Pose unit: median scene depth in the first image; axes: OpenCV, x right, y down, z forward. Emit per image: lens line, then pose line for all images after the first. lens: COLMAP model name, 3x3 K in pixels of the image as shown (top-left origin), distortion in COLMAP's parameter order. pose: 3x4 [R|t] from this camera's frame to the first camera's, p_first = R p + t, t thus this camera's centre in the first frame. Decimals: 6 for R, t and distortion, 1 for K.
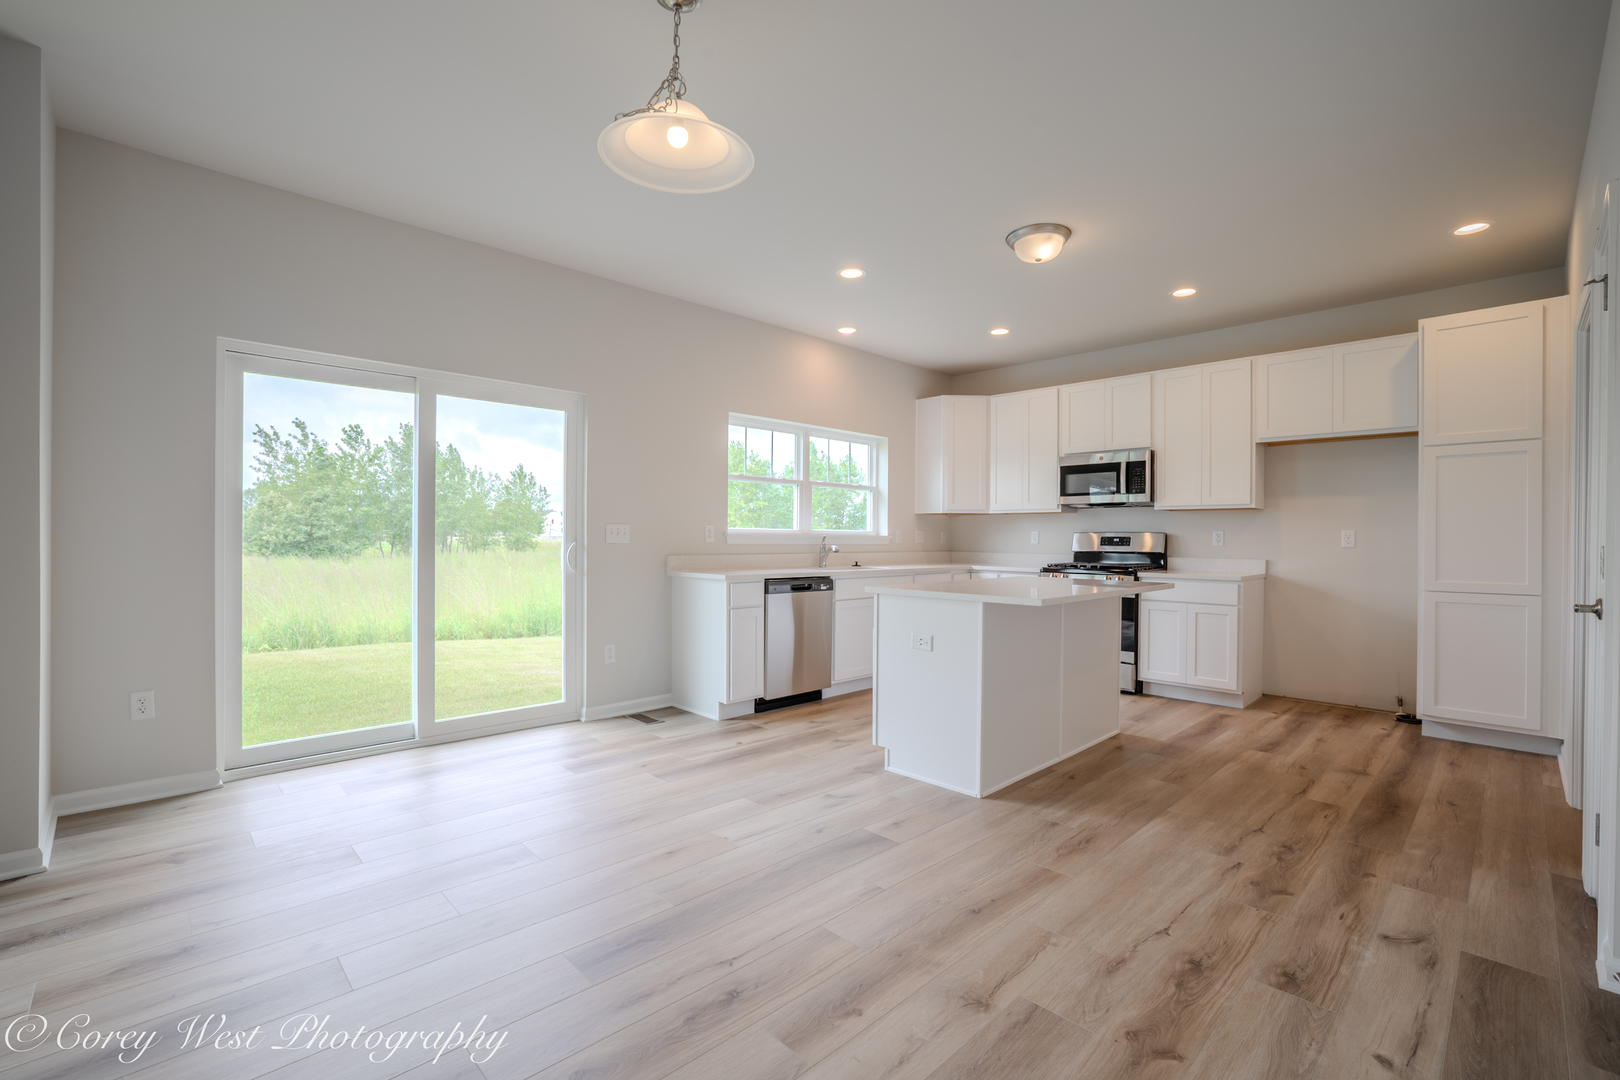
lens RADIAL K [[712.6, 0, 810.0], [0, 712.6, 540.0], [0, 0, 1]] dist [-0.024531, 0.000575]
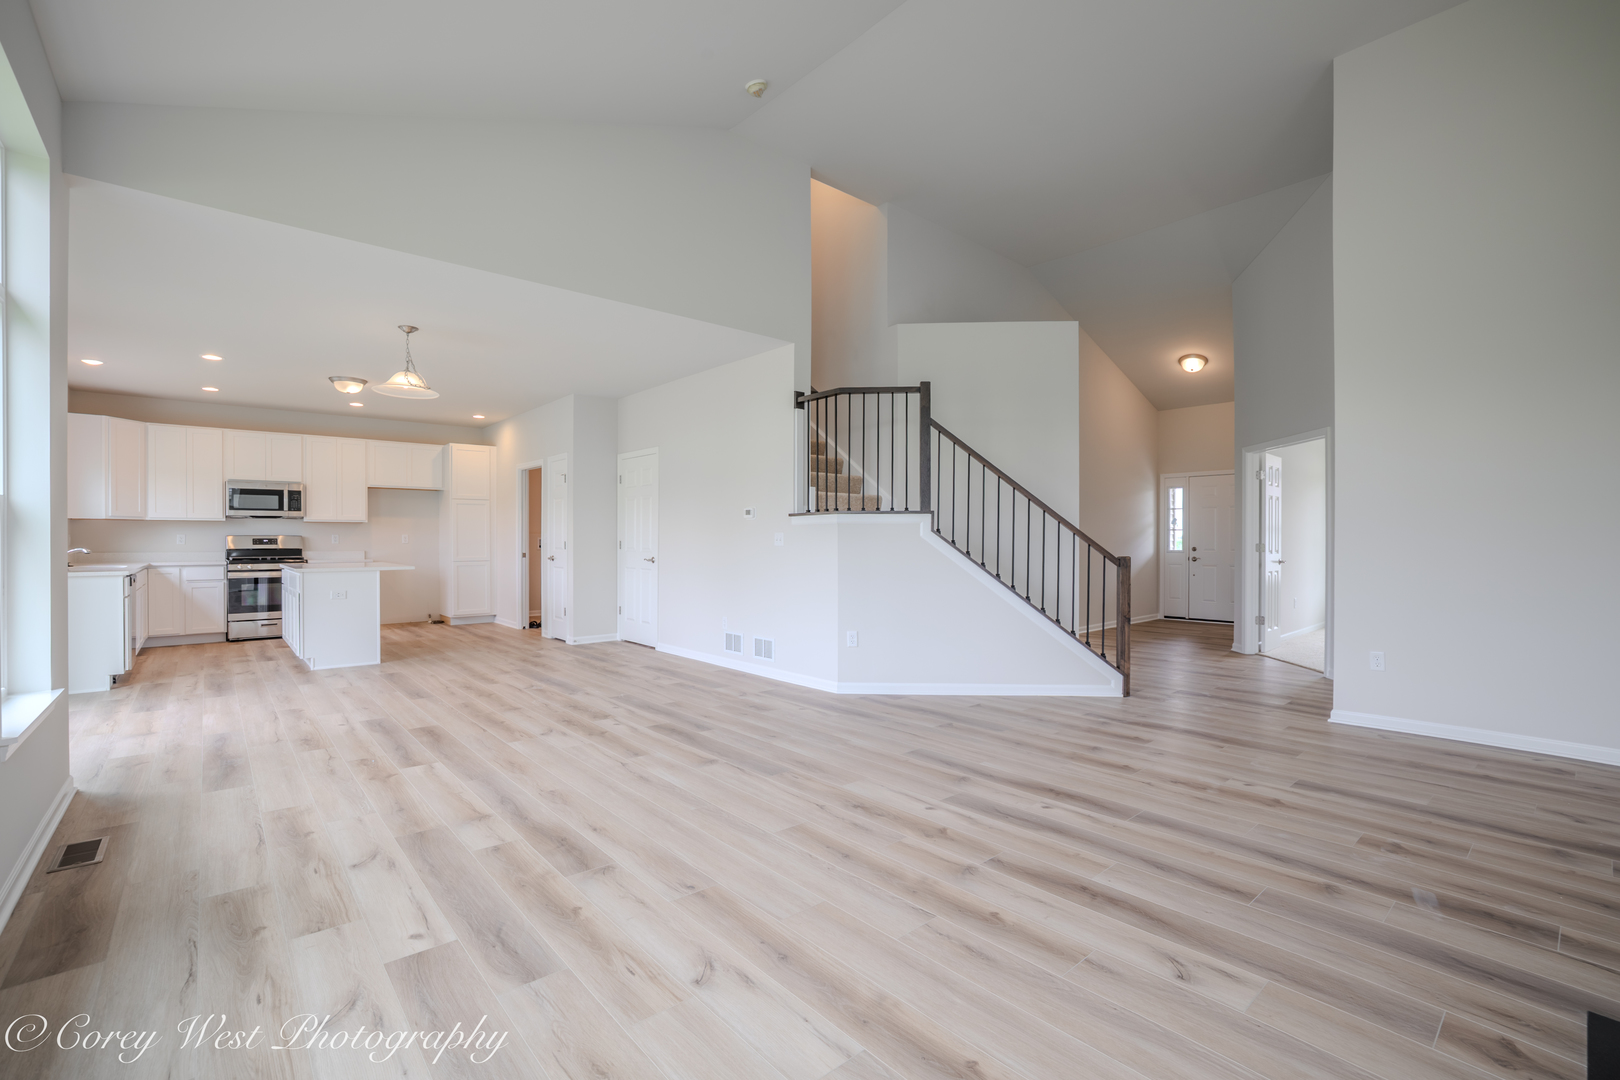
lens RADIAL K [[697.7, 0, 827.7], [0, 697.7, 547.1], [0, 0, 1]] dist [-0.027352, -0.000027]
pose [[0.040260, -0.017399, 0.999038, -0.999177], [0.001241, 0.999848, 0.017363, -0.010365], [-0.999188, 0.000541, 0.040275, -0.240154]]
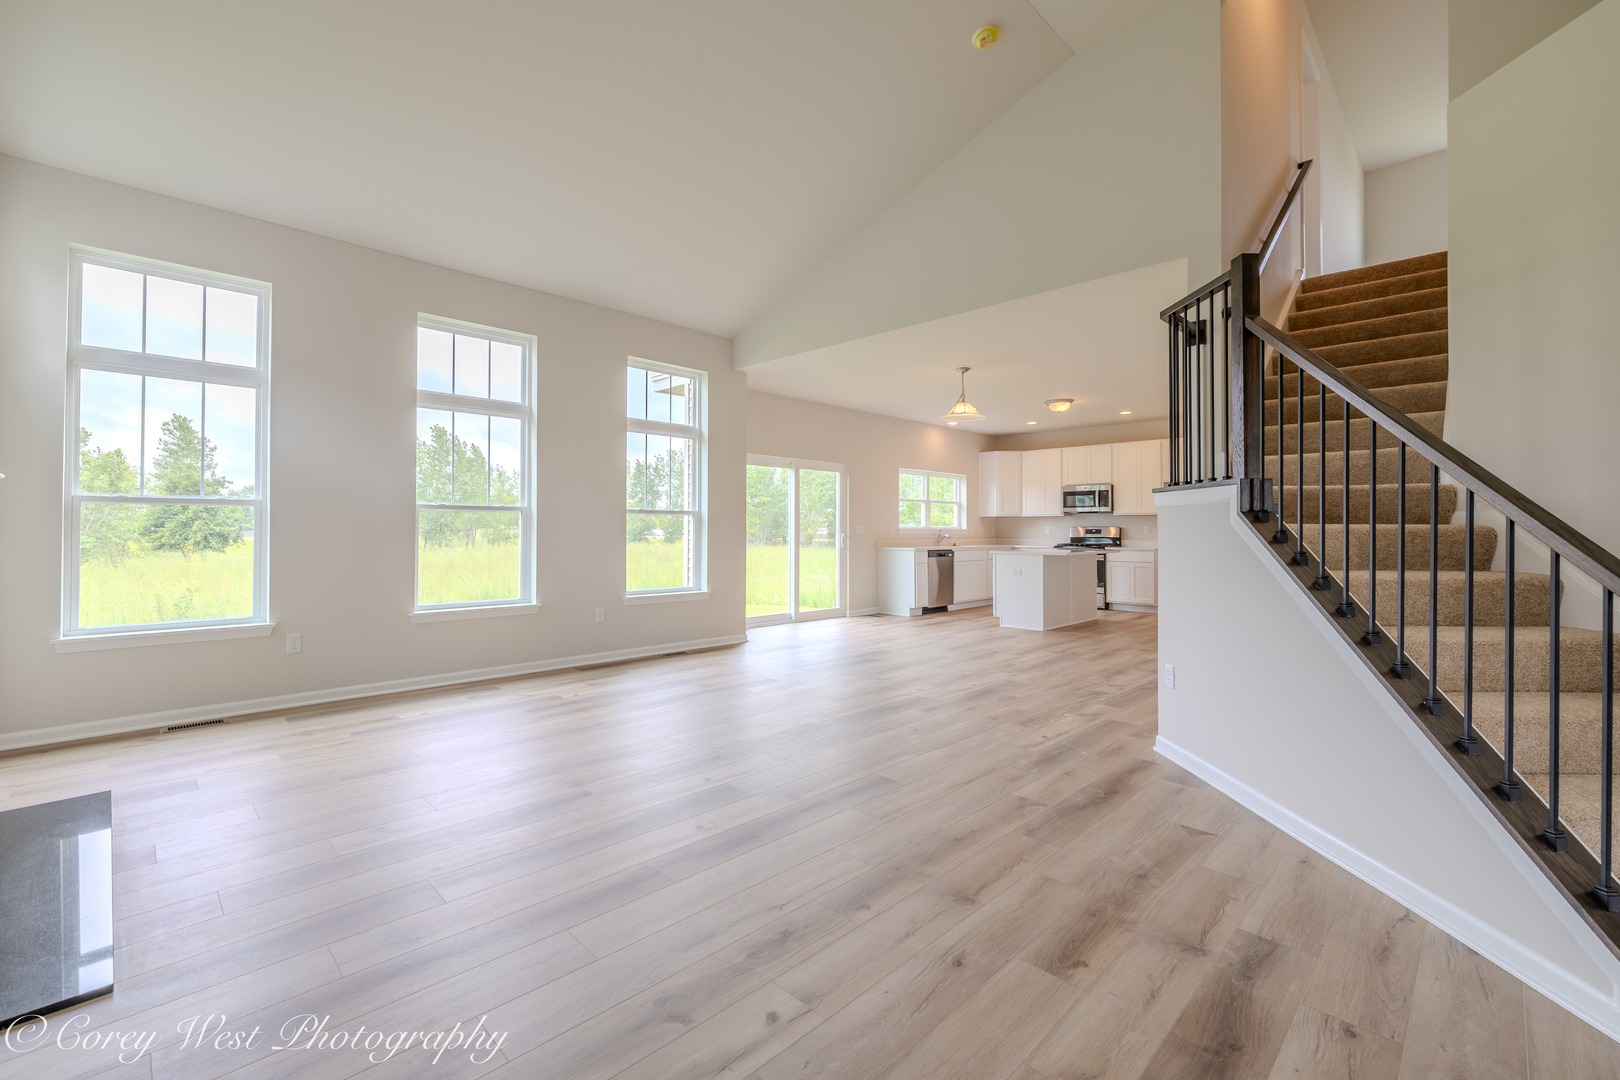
lens RADIAL K [[690.3, 0, 792.8], [0, 690.3, 521.7], [0, 0, 1]] dist [0.003110, 0.000223]
pose [[0.999977, -0.006498, -0.001781, -0.382540], [0.006470, 0.999862, -0.015316, -0.001259], [0.001881, 0.015304, 0.999881, -0.878335]]
